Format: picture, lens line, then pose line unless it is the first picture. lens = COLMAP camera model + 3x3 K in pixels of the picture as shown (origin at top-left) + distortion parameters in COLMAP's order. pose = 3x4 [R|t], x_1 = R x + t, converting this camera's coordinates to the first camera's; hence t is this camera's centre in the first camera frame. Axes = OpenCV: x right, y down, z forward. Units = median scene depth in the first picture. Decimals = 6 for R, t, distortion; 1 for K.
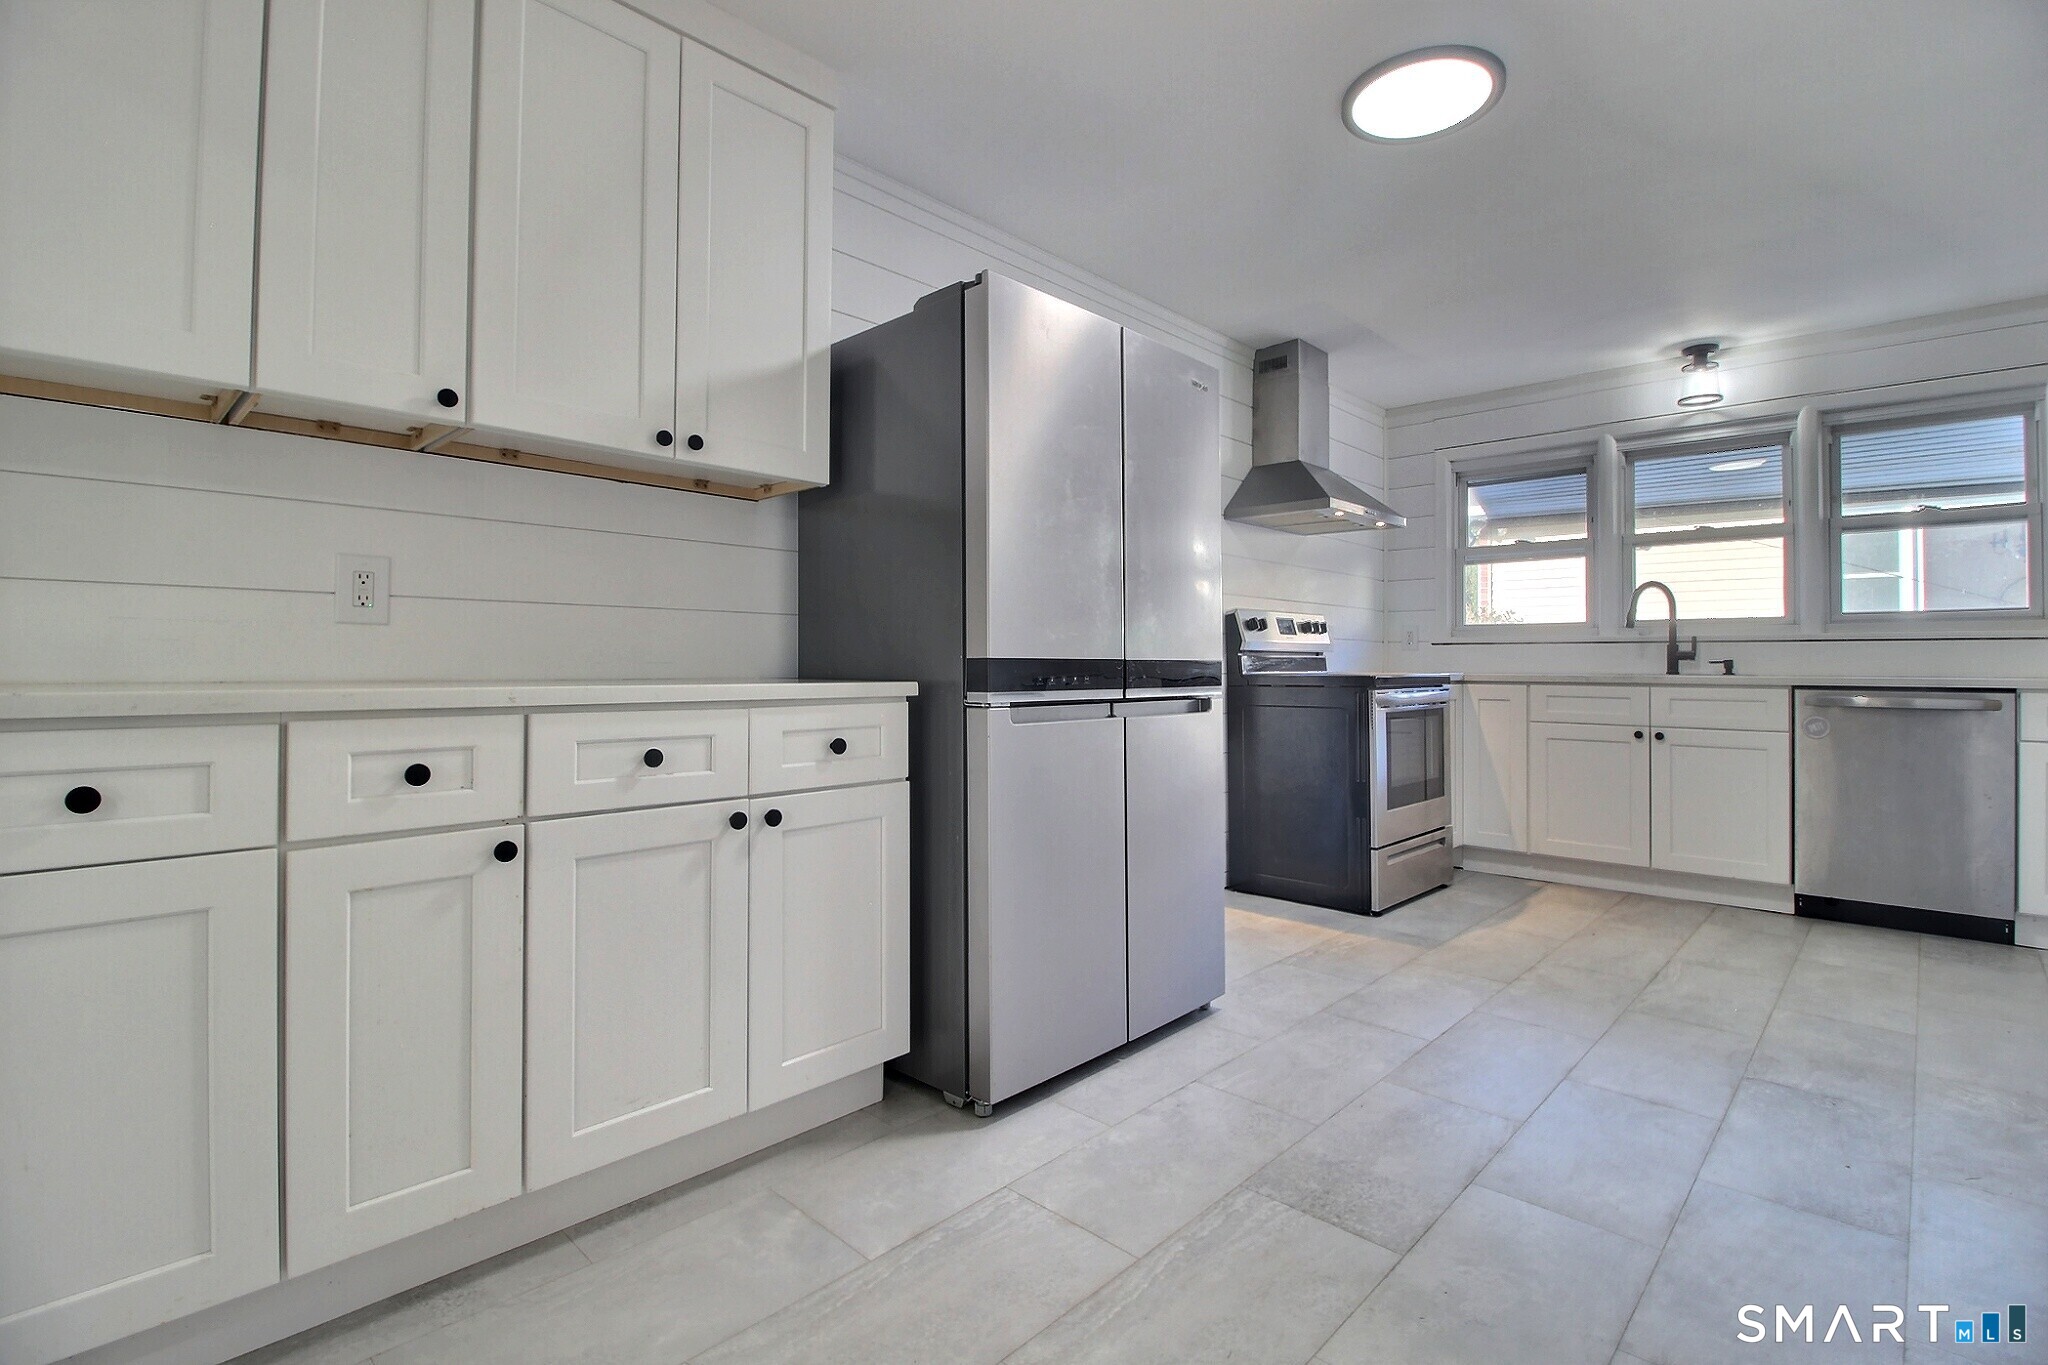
lens RADIAL K [[948.6, 0, 1035.5], [0, 948.6, 651.7], [0, 0, 1]] dist [-0.002676, -0.009794]
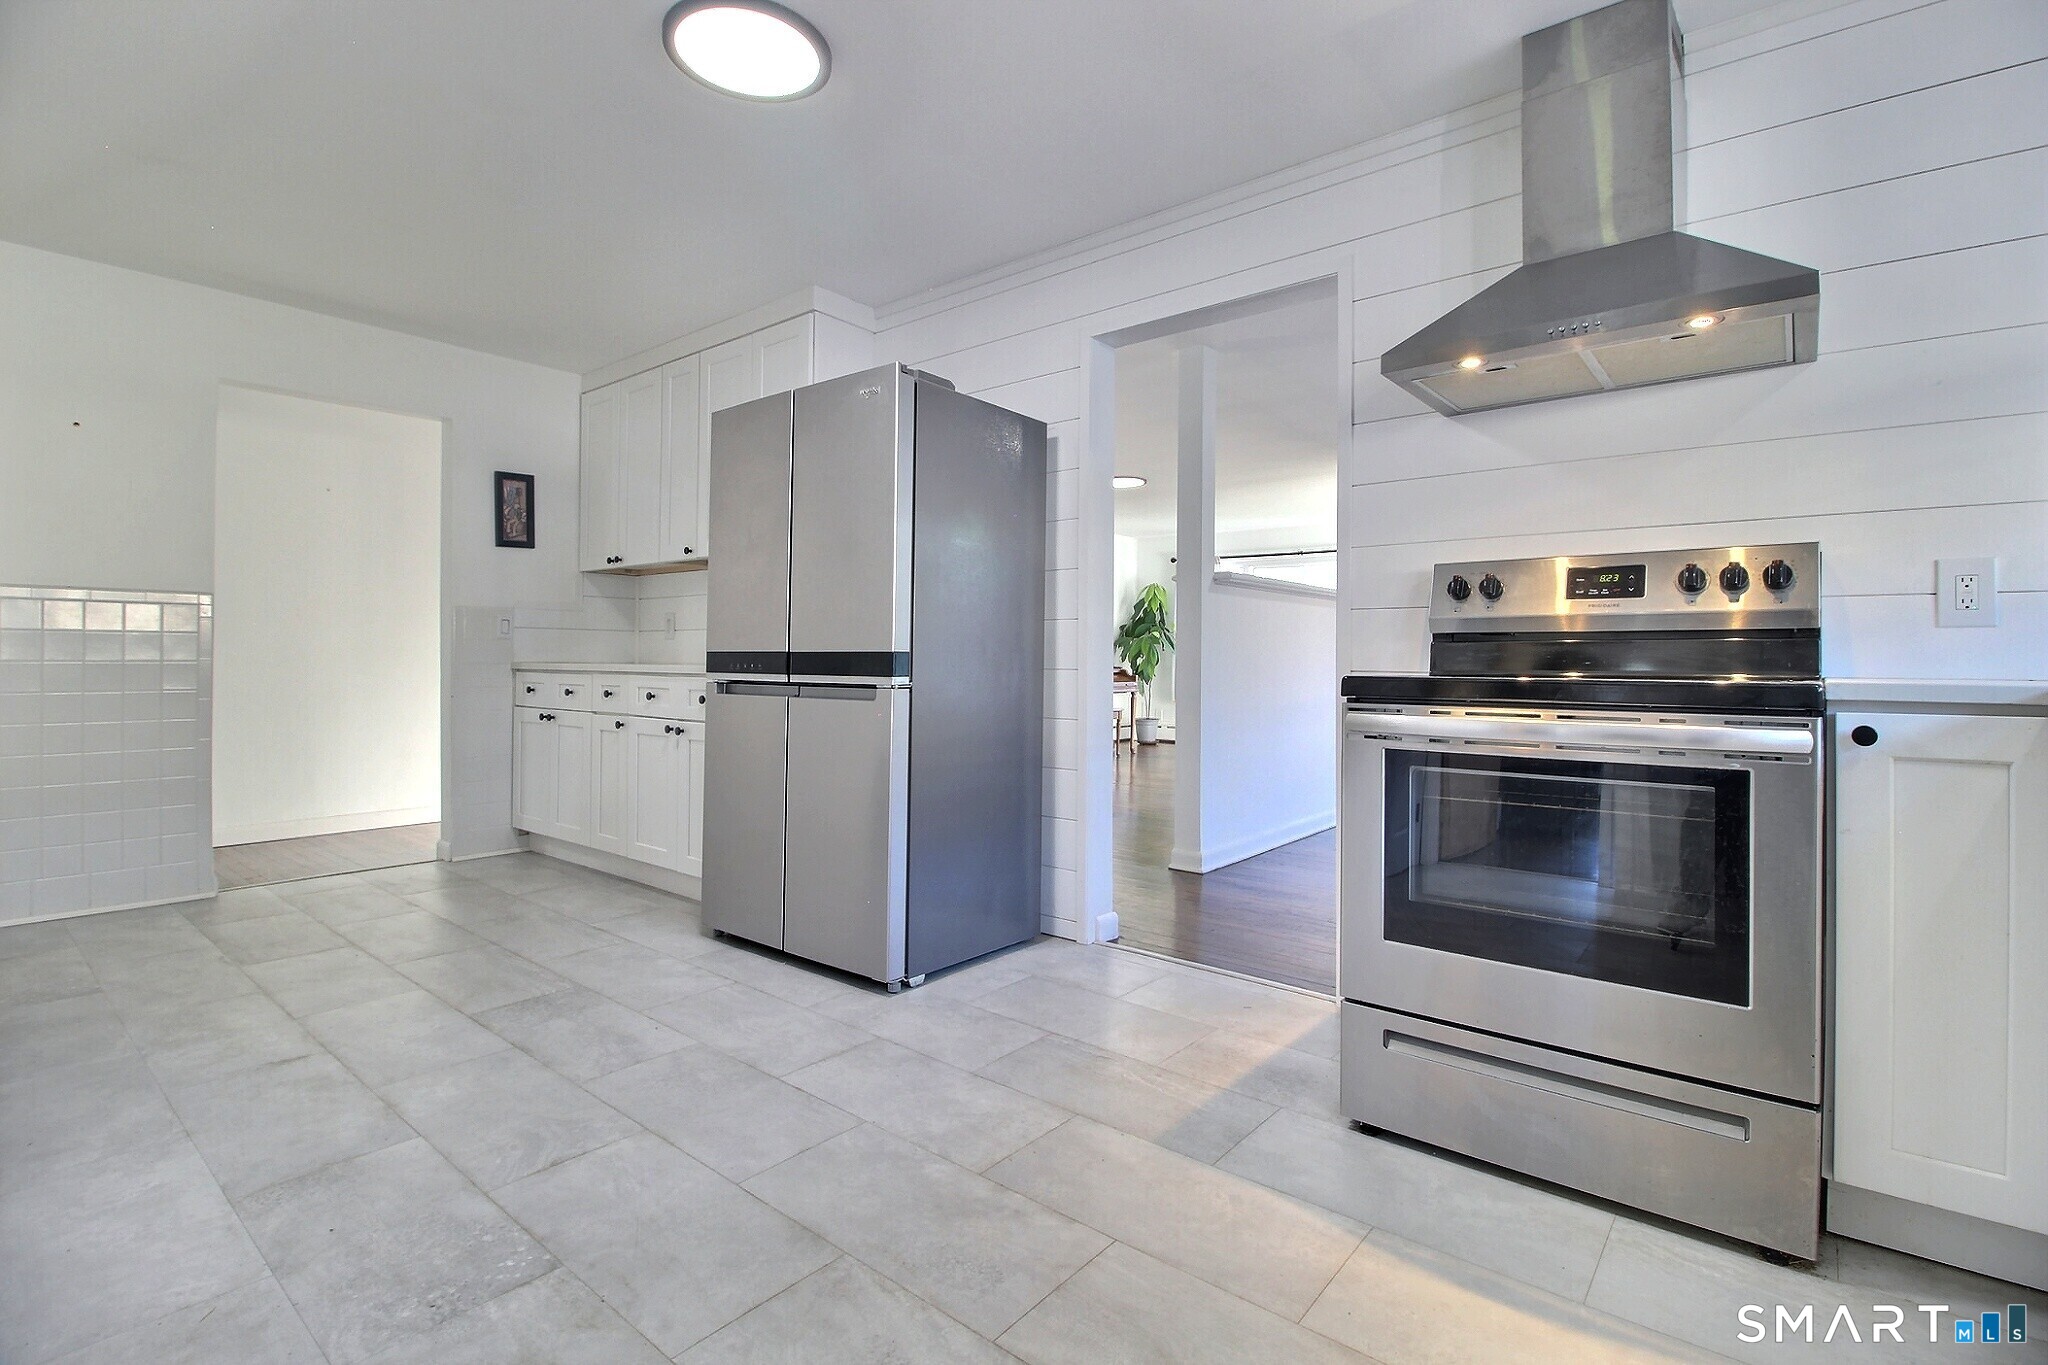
lens RADIAL K [[948.6, 0, 1035.5], [0, 948.6, 651.7], [0, 0, 1]] dist [-0.002676, -0.009794]
pose [[0.073681, -0.010779, -0.997224, 1.573490], [0.009396, 0.999905, -0.010114, 0.027525], [0.997238, -0.008625, 0.073776, 1.399197]]
